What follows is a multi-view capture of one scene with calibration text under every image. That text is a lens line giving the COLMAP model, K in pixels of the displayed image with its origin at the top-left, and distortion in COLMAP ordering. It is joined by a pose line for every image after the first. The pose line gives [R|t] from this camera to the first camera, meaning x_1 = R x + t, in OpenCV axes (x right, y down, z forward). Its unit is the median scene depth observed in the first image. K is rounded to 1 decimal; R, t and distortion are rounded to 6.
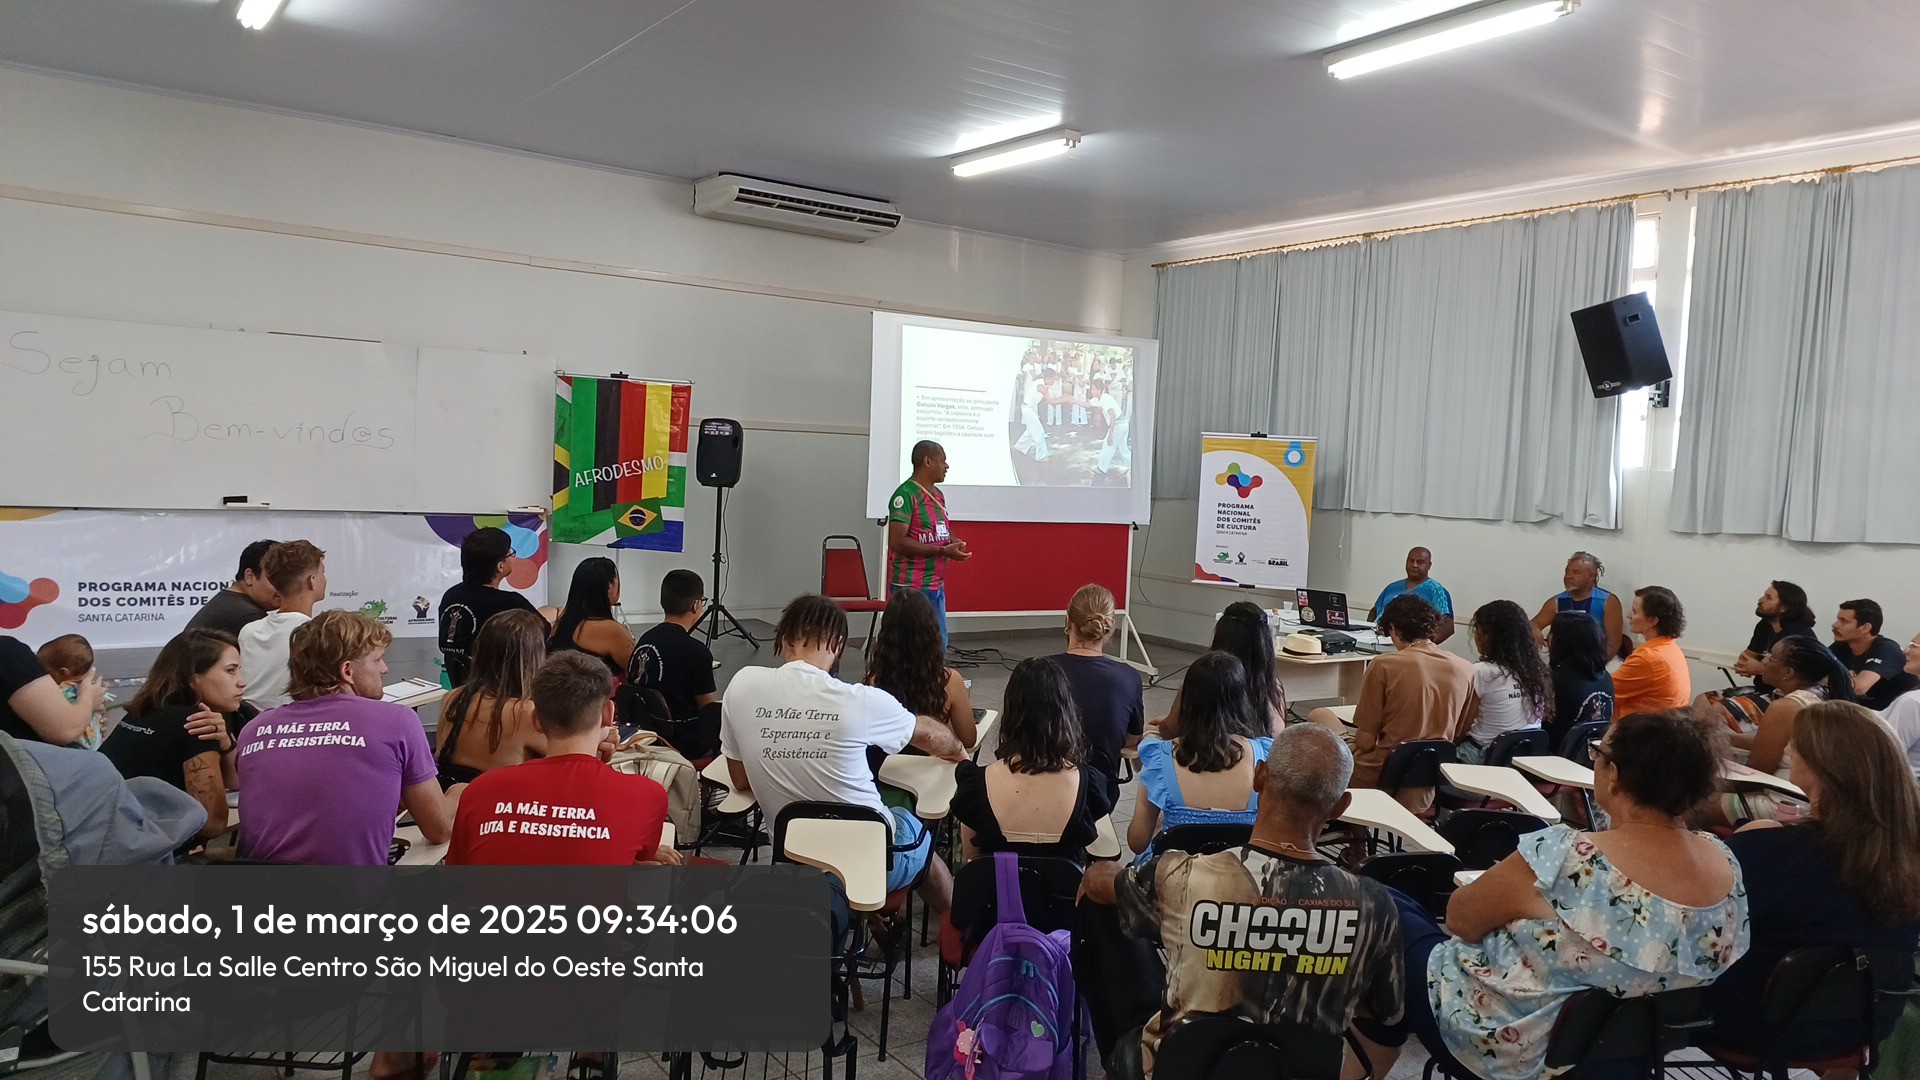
lens RADIAL K [[1302.8, 0, 960.0], [0, 1302.8, 540.0], [0, 0, 1]] dist [0.081521, -0.001944]
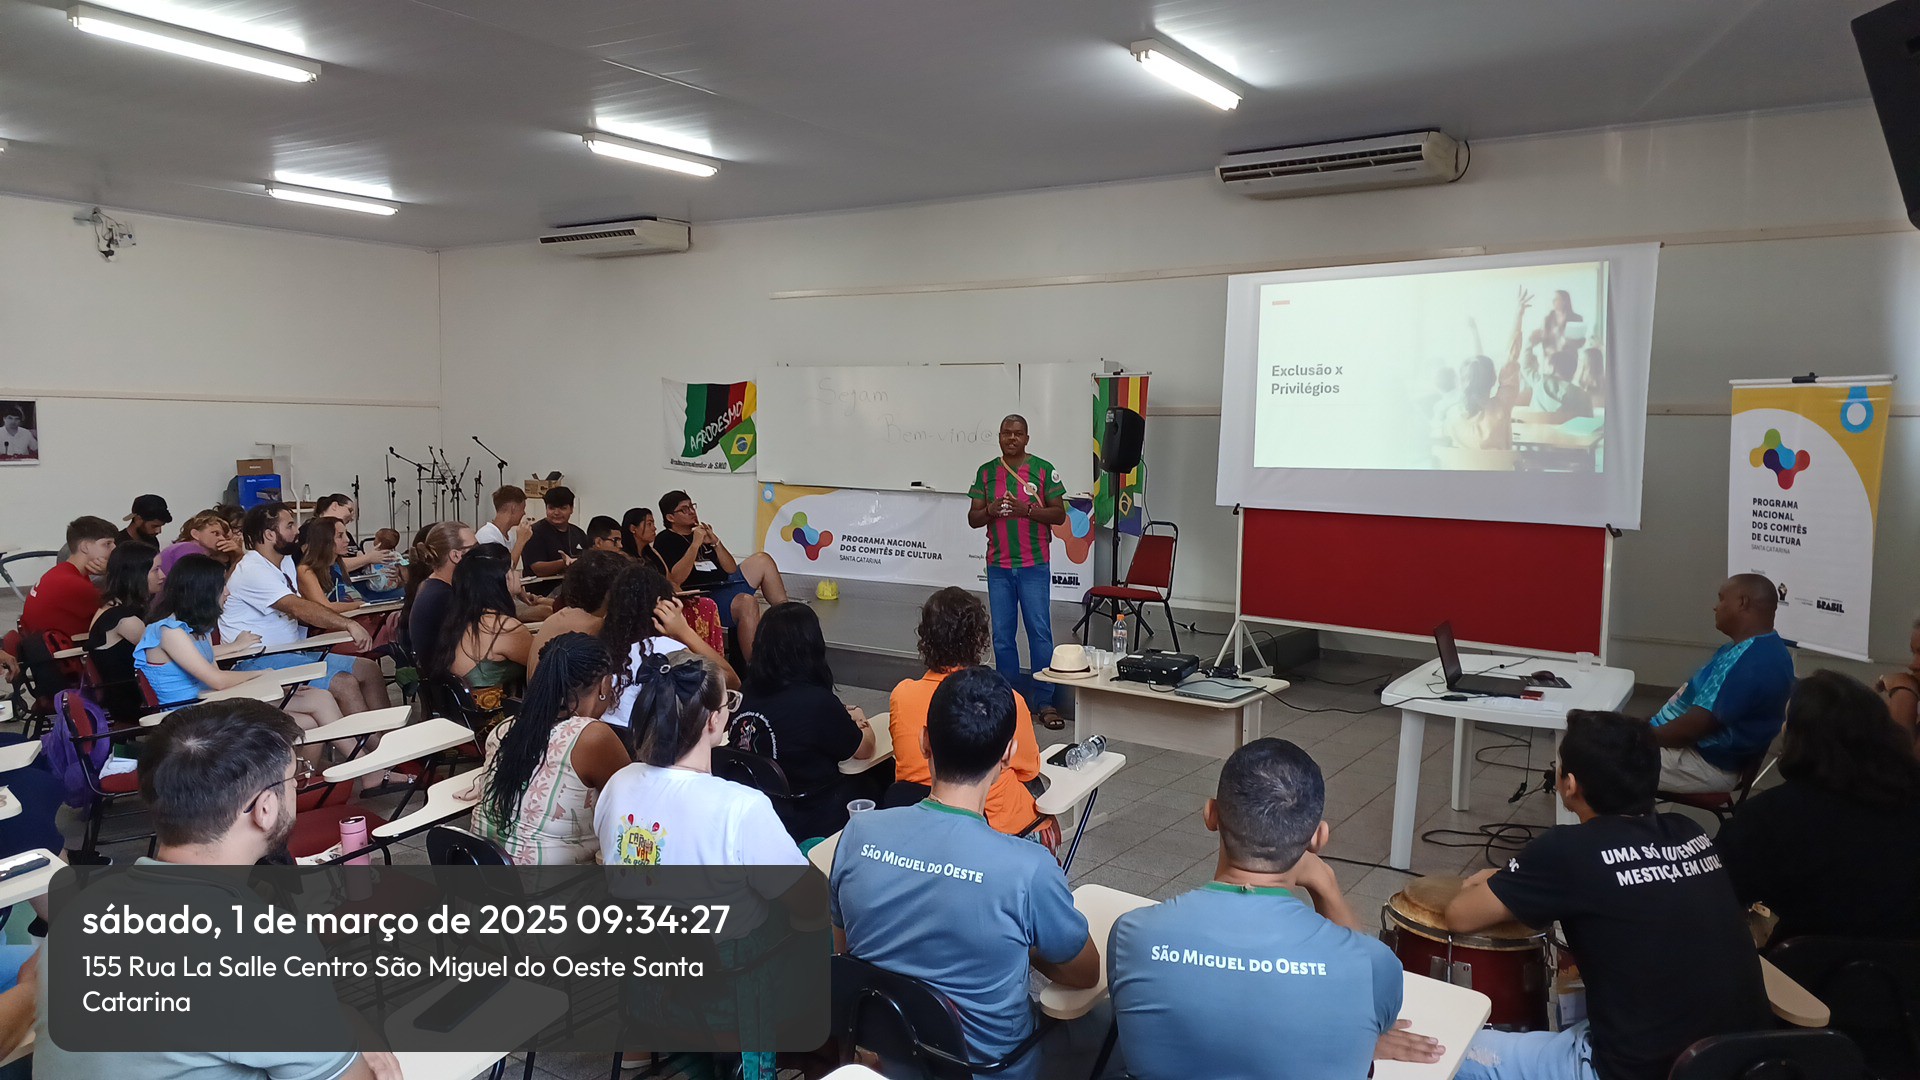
lens RADIAL K [[1302.8, 0, 960.0], [0, 1302.8, 540.0], [0, 0, 1]] dist [0.081521, -0.001944]
pose [[0.367784, 0.039229, -0.929084, 0.642510], [-0.058438, 0.998110, 0.019010, 0.000340], [0.928073, 0.047302, 0.369381, 0.447111]]
